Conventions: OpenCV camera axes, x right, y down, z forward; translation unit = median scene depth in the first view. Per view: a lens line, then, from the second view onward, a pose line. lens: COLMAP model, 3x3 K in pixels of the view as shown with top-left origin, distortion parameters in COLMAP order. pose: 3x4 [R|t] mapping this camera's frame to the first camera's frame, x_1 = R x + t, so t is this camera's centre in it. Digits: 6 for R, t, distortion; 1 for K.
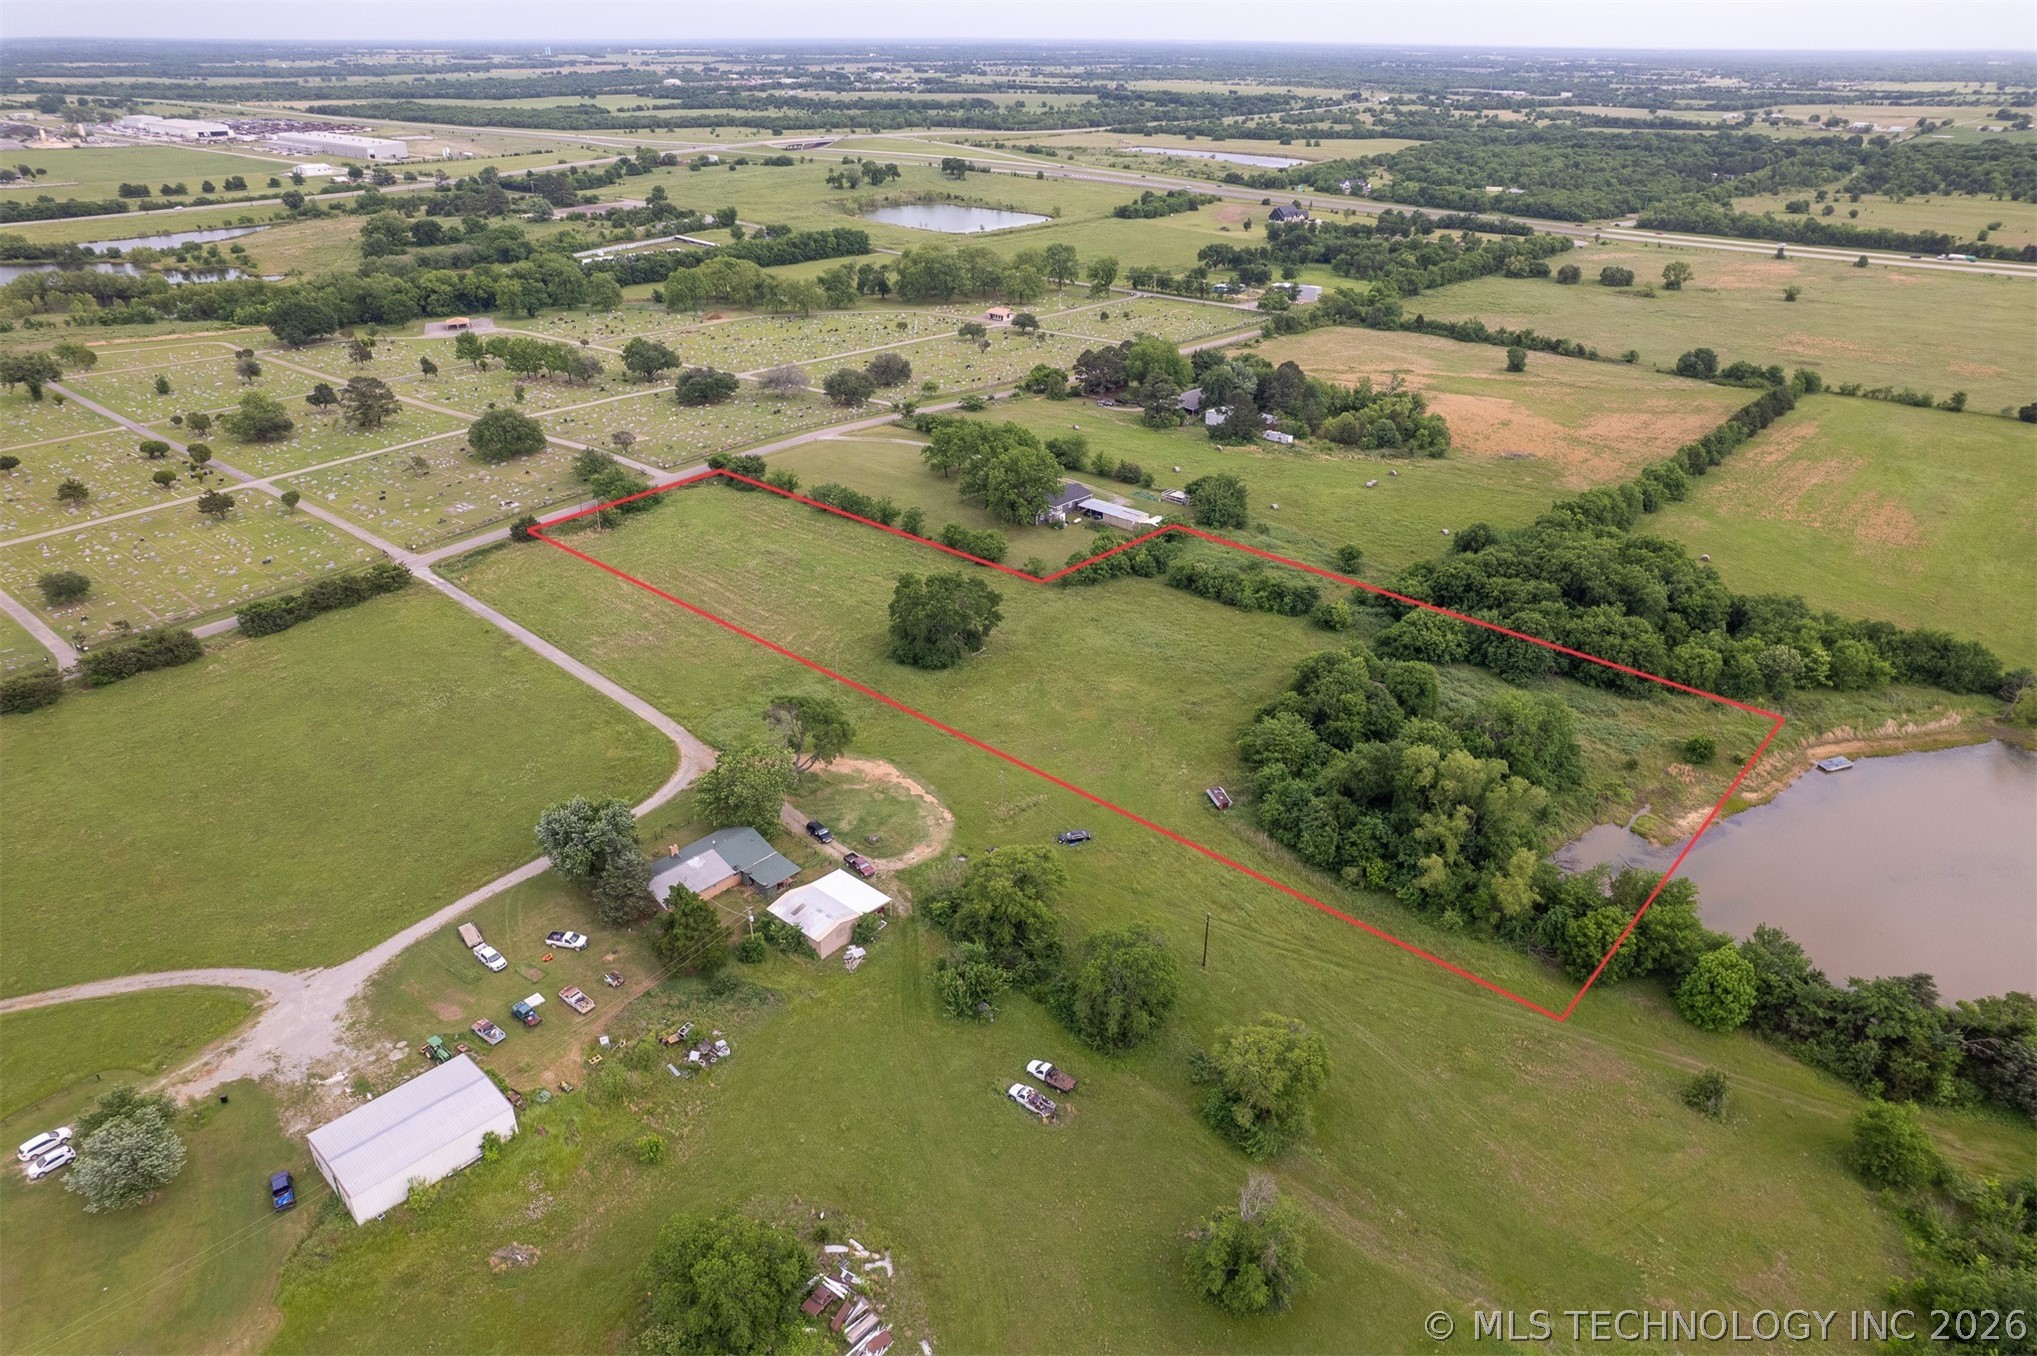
lens RADIAL K [[1302.5, 0, 1031.6], [0, 1302.5, 695.7], [0, 0, 1]] dist [-0.074911, 0.063035]
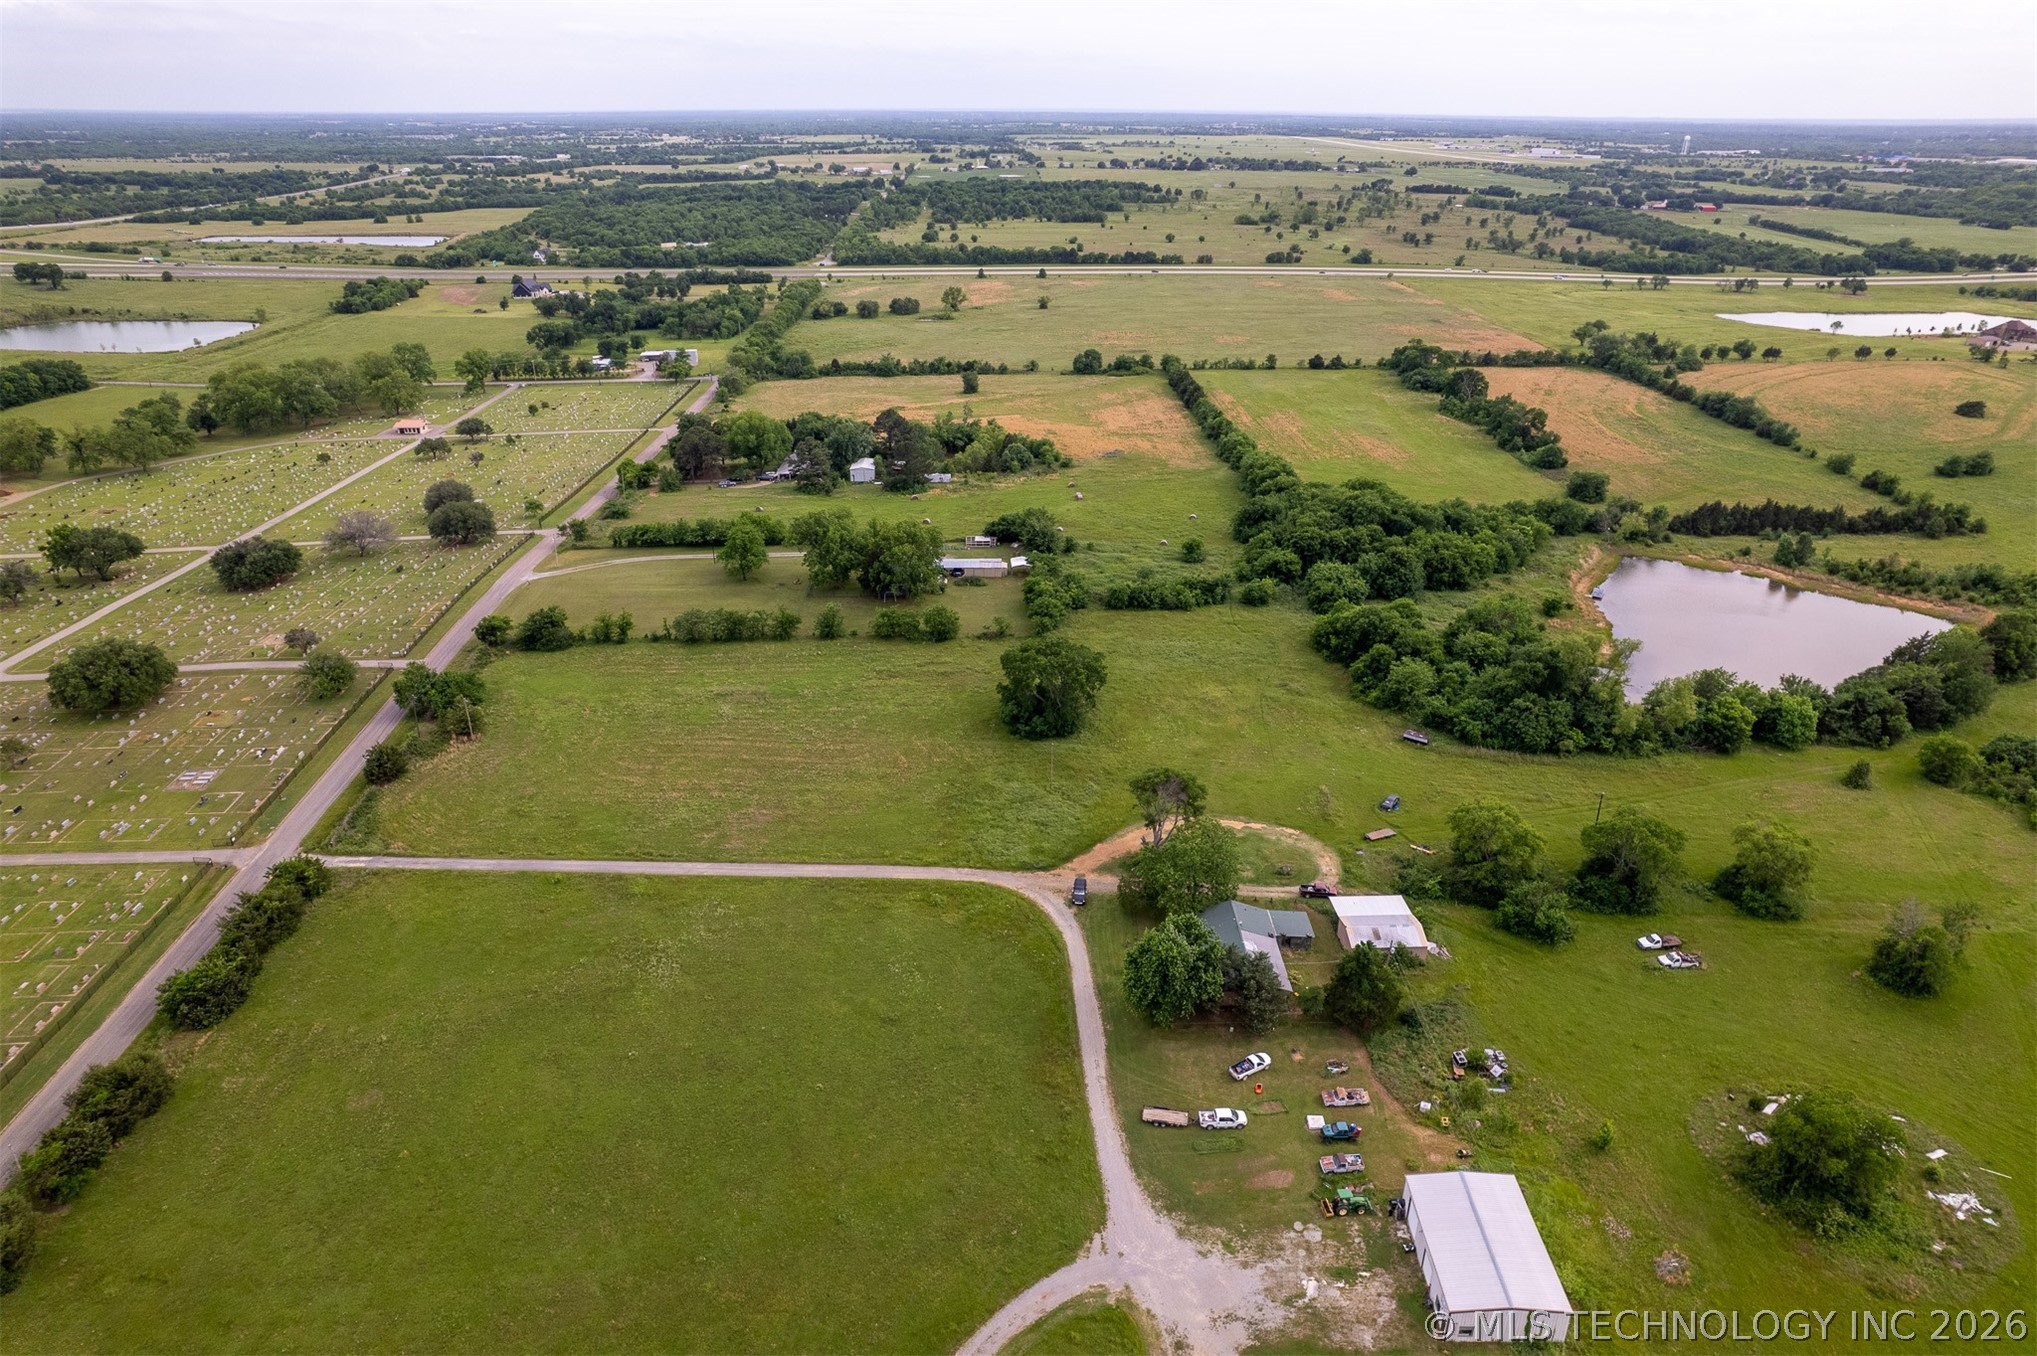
lens RADIAL K [[1303.7, 0, 1034.5], [0, 1303.7, 691.3], [0, 0, 1]] dist [-0.079284, 0.068575]
pose [[0.732588, -0.285984, 0.617679, -0.465060], [0.313279, 0.947292, 0.067035, -0.084165], [-0.604293, 0.144397, 0.783568, 0.157064]]
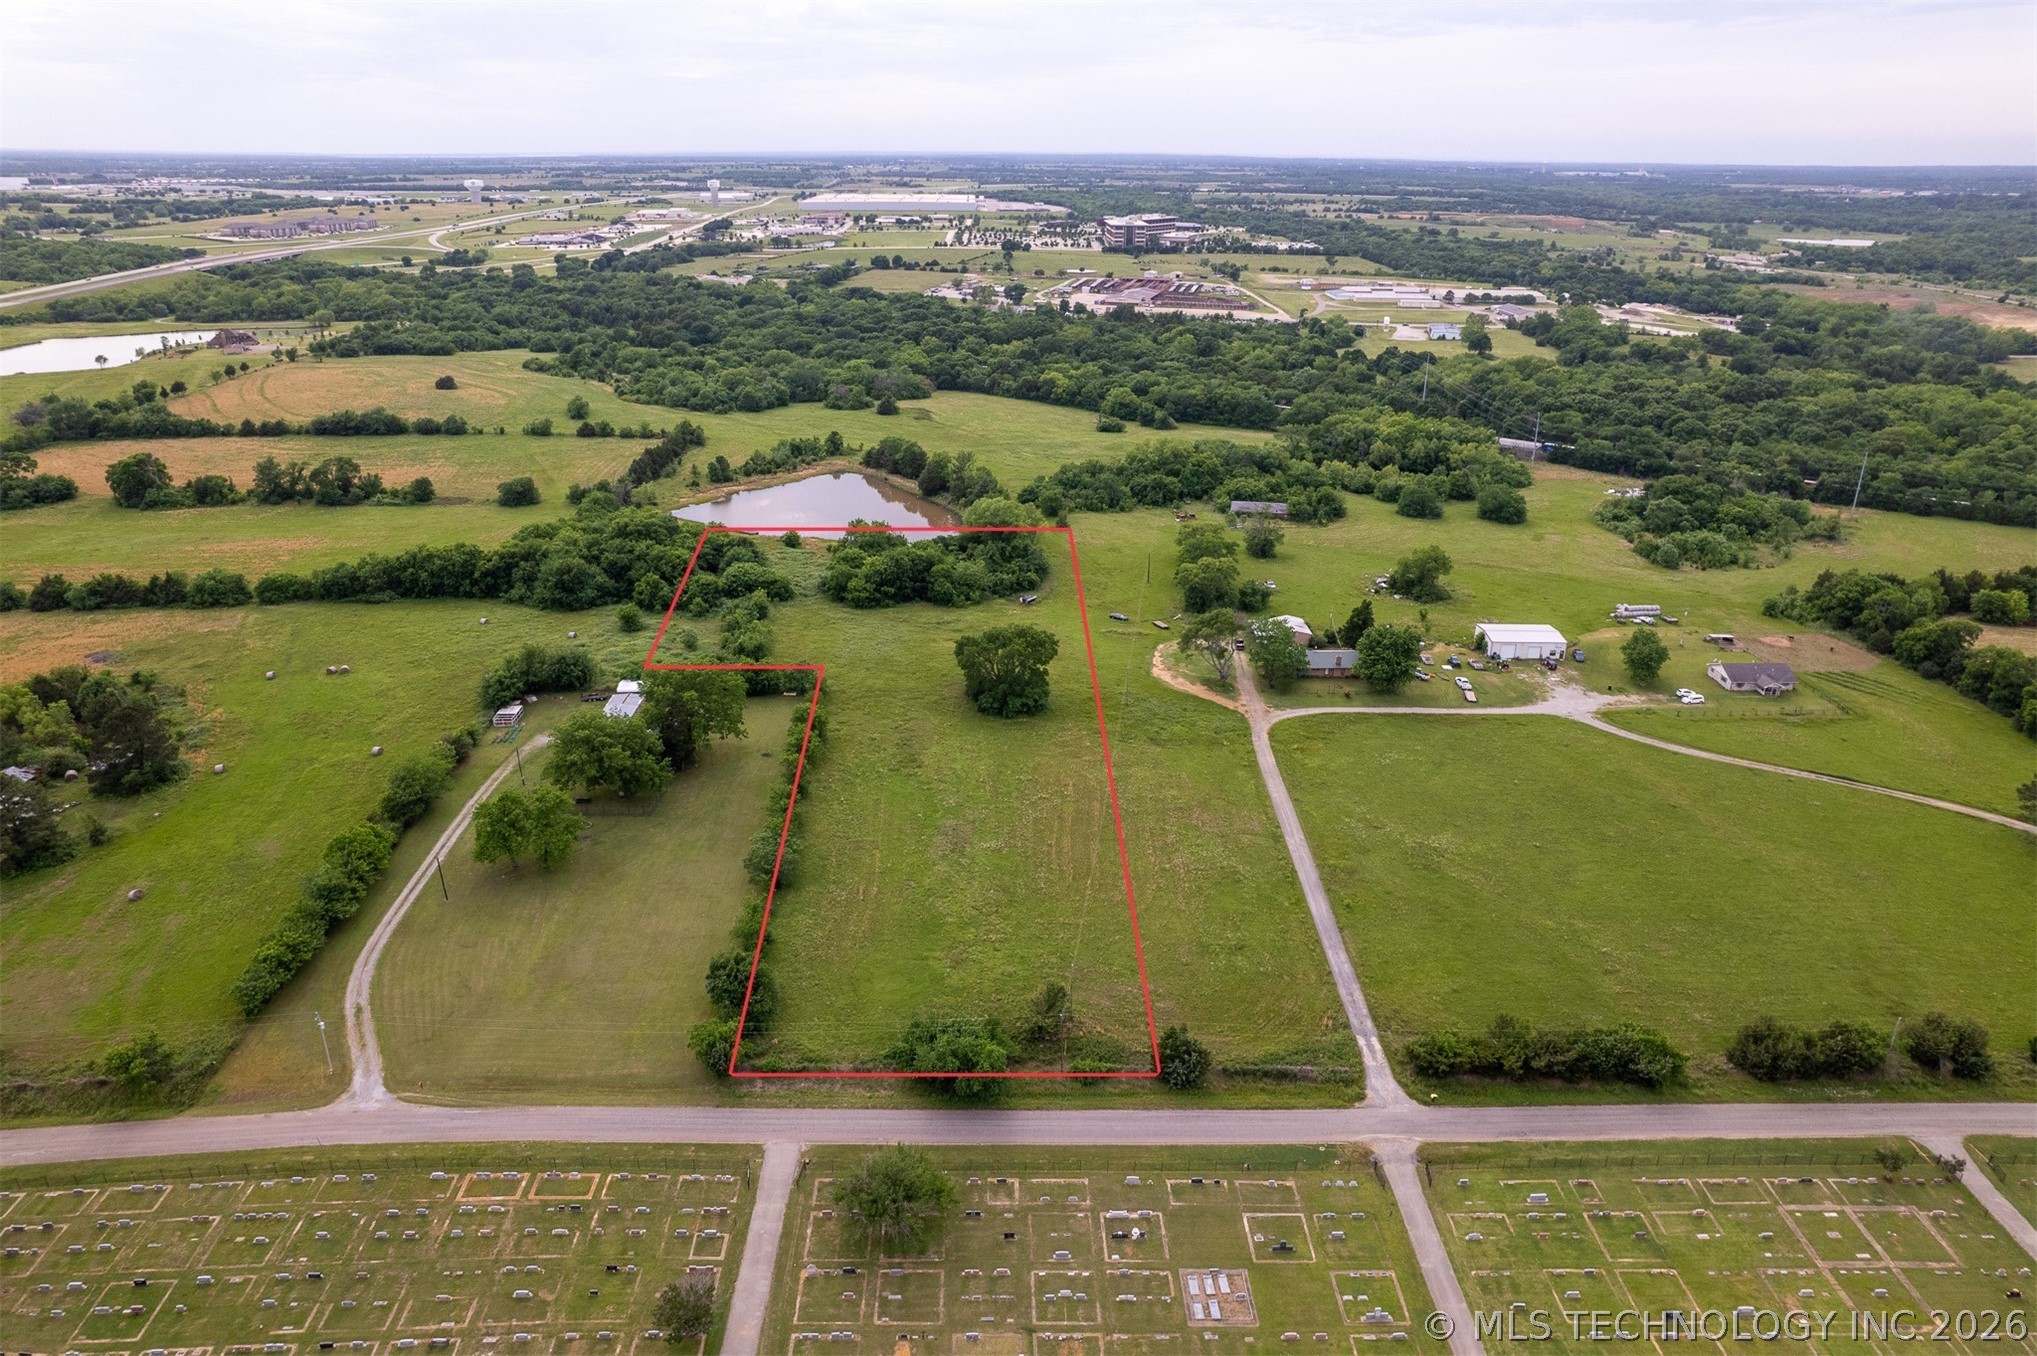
lens RADIAL K [[1302.5, 0, 1033.9], [0, 1302.5, 668.4], [0, 0, 1]] dist [-0.074911, 0.063035]
pose [[-0.681785, -0.285907, 0.673369, -0.550617], [0.325749, 0.705526, 0.629381, -0.495338], [-0.655024, 0.648452, -0.387883, 0.945753]]
